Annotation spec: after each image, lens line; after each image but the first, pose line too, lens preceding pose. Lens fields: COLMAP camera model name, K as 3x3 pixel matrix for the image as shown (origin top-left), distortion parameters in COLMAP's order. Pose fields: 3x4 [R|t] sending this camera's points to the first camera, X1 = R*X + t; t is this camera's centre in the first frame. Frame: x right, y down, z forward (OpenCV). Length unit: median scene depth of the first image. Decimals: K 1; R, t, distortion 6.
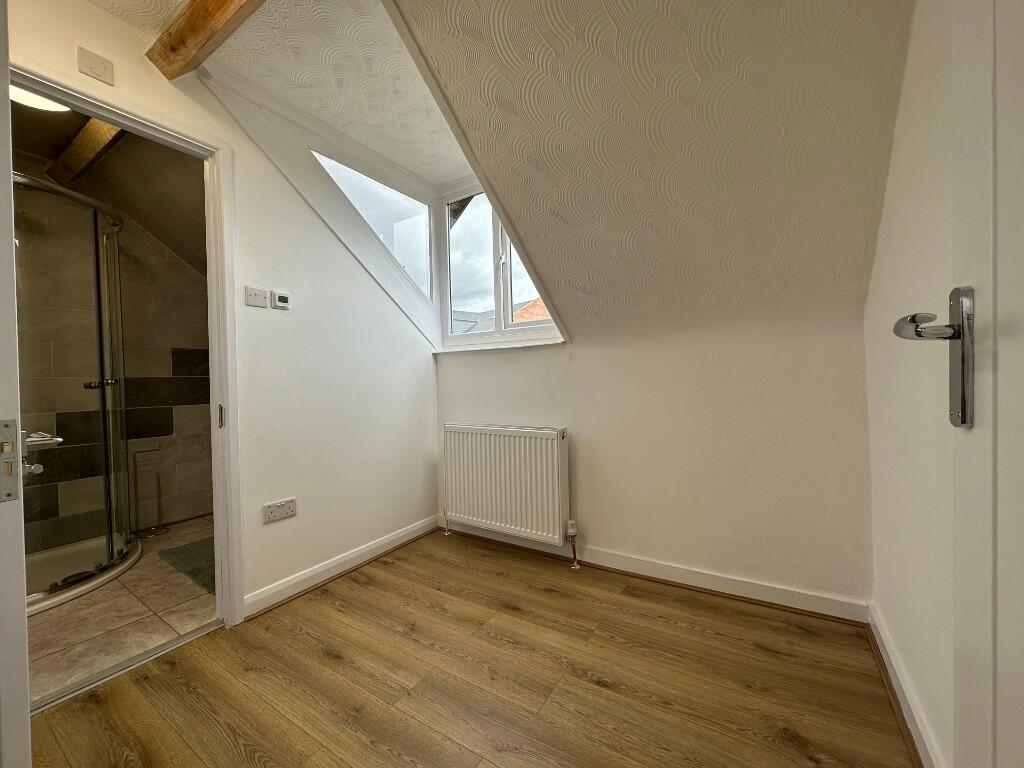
lens RADIAL K [[408.3, 0, 512.0], [0, 408.3, 384.0], [0, 0, 1]] dist [-0.002047, 0.000302]
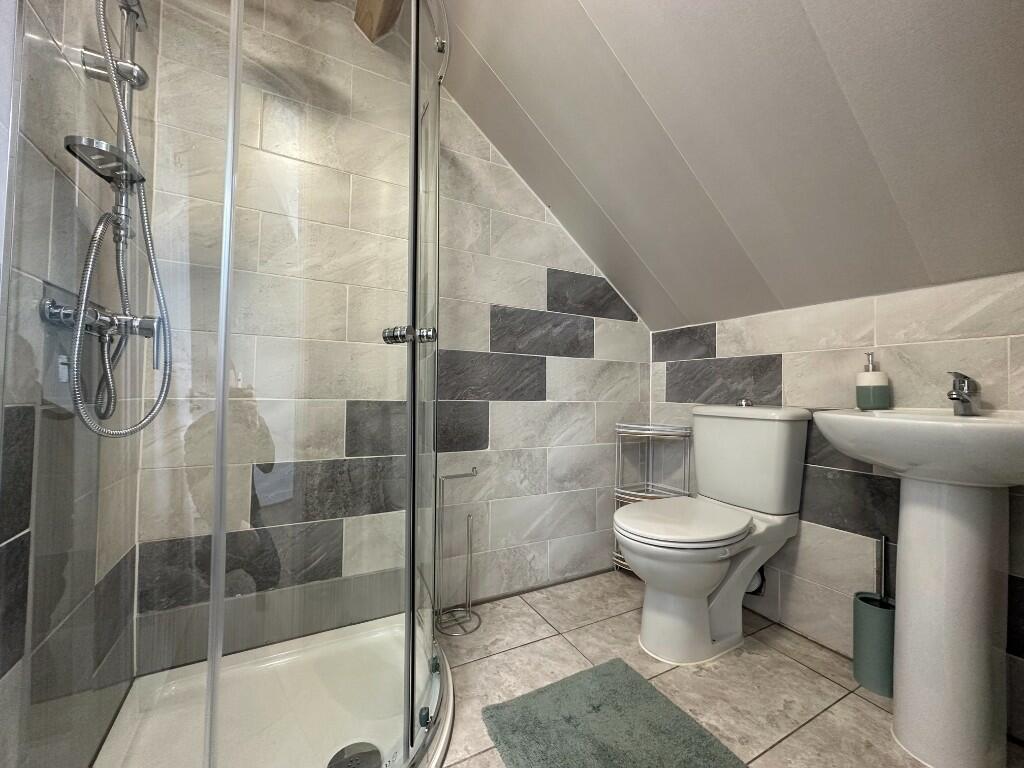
lens RADIAL K [[408.3, 0, 512.0], [0, 408.3, 384.0], [0, 0, 1]] dist [-0.002047, 0.000302]
pose [[0.876302, 0.019301, -0.481375, -0.605864], [-0.037826, 0.998869, -0.028809, 0.053765], [0.480275, 0.043454, 0.876041, 0.578511]]
